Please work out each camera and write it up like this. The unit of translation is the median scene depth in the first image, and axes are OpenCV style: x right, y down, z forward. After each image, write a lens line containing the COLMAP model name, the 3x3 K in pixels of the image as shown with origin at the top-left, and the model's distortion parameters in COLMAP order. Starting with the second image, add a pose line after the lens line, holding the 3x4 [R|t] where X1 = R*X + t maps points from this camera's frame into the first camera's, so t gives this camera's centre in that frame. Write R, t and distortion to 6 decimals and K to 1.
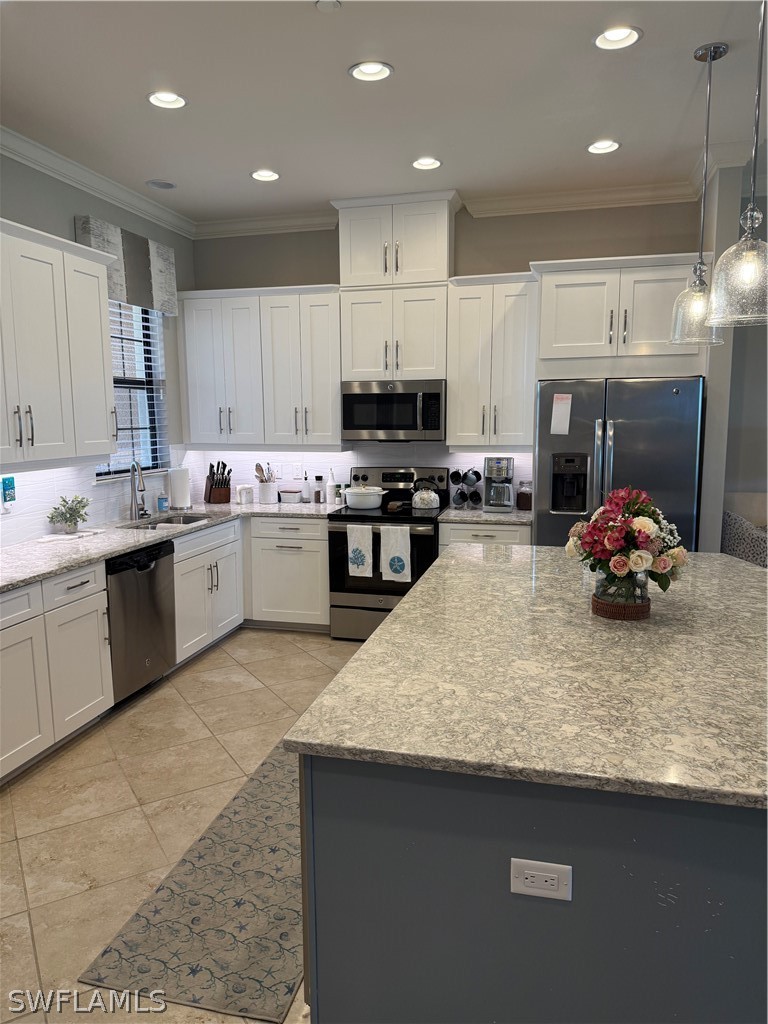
lens RADIAL K [[712.7, 0, 373.9], [0, 712.7, 520.5], [0, 0, 1]] dist [0.166045, -0.340910]
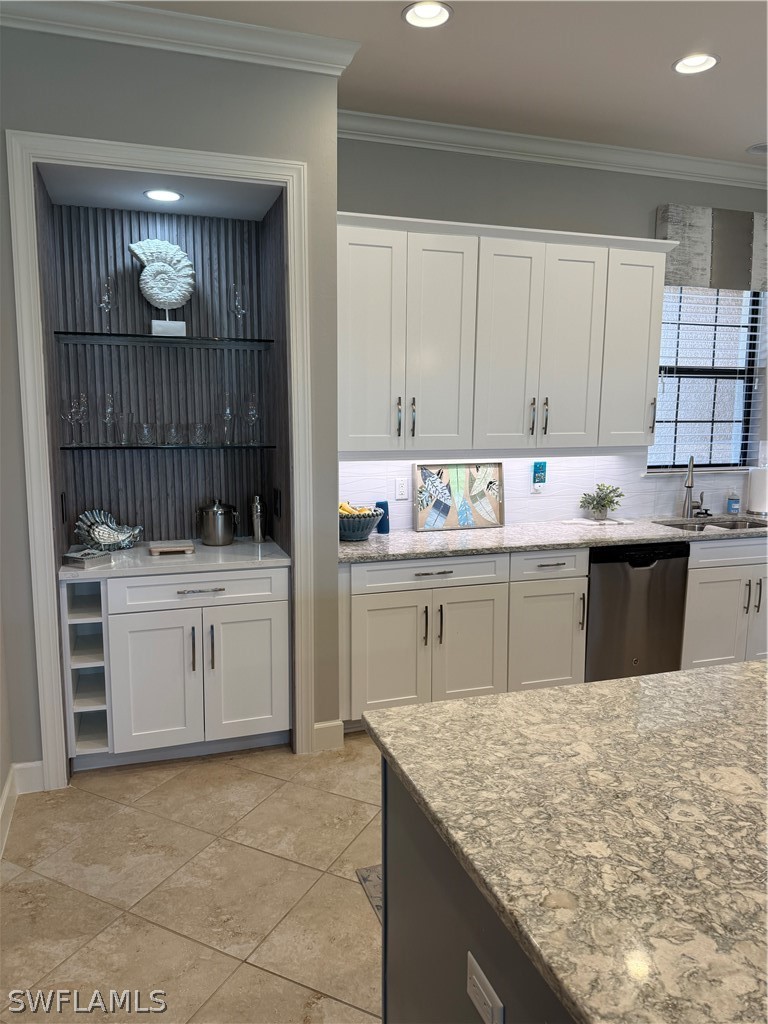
lens RADIAL K [[718.6, 0, 377.6], [0, 718.6, 514.6], [0, 0, 1]] dist [0.093338, -0.147317]
pose [[0.550362, 0.133042, -0.824258, 0.289619], [-0.131880, 0.988682, 0.071525, -0.024587], [0.824445, 0.069339, 0.561679, 0.166418]]
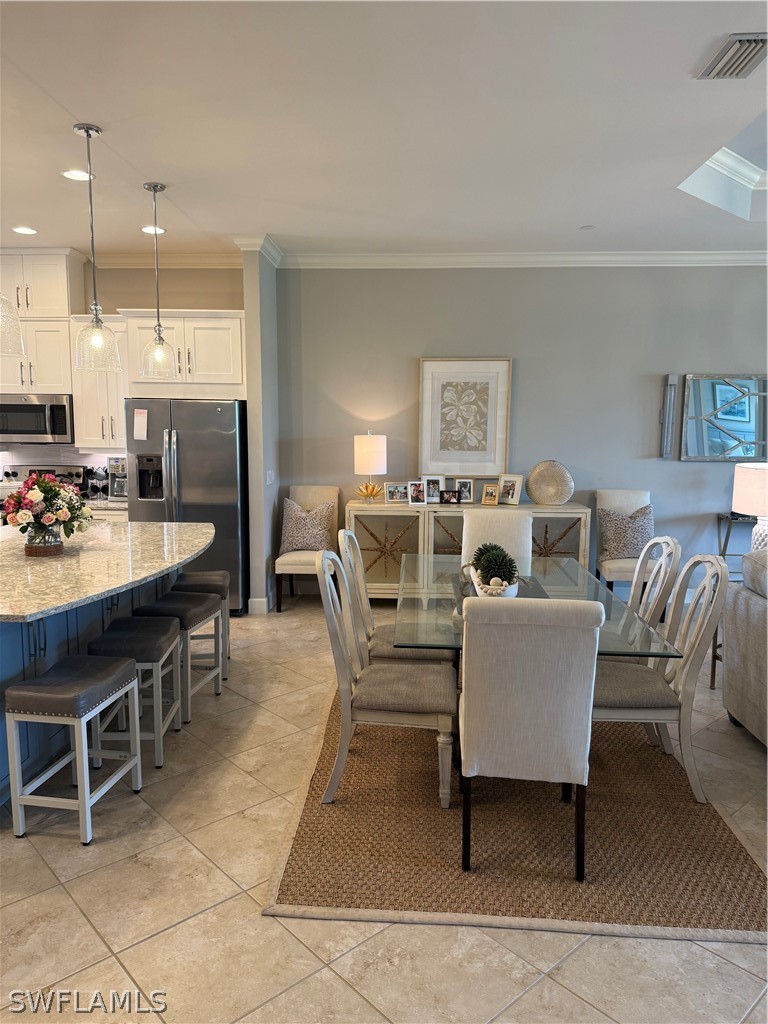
lens RADIAL K [[712.7, 0, 373.9], [0, 712.7, 520.5], [0, 0, 1]] dist [0.166045, -0.340910]
pose [[0.980954, -0.011589, 0.193893, 0.474019], [0.014091, 0.999834, -0.011529, 0.055529], [-0.193727, 0.014042, 0.980955, -0.422805]]
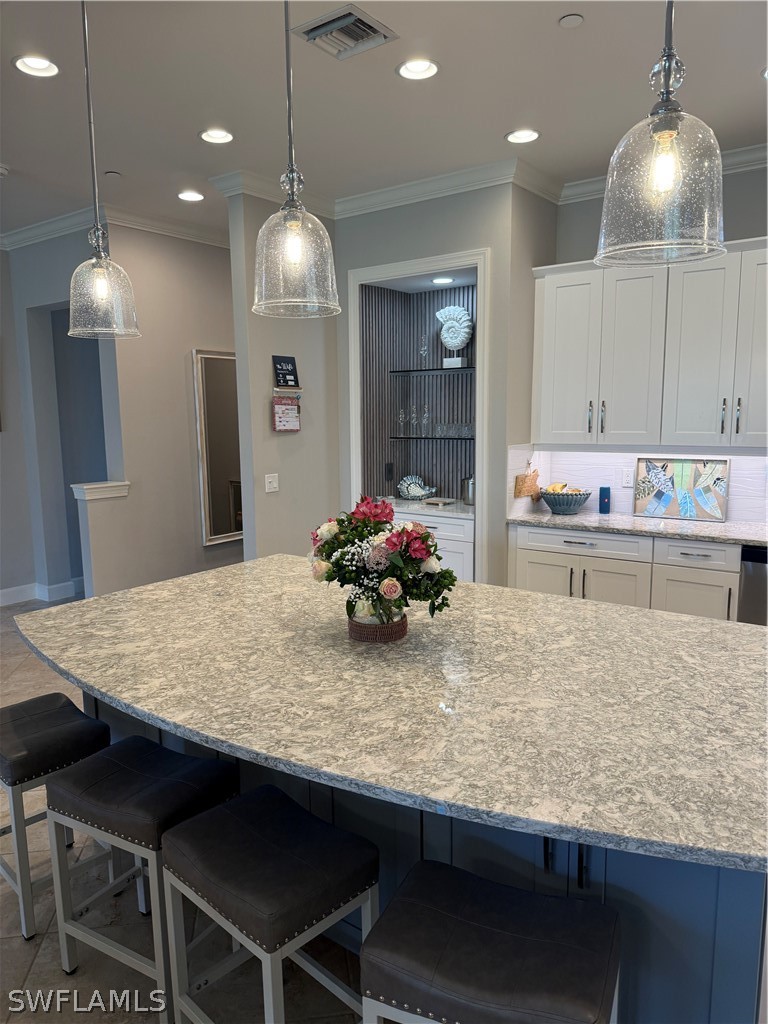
lens RADIAL K [[712.7, 0, 373.9], [0, 712.7, 520.5], [0, 0, 1]] dist [0.166045, -0.340910]
pose [[-0.380694, 0.152575, -0.912027, 0.748223], [-0.120321, 0.969735, 0.212454, -0.132753], [0.916840, 0.190616, -0.350814, 0.837801]]
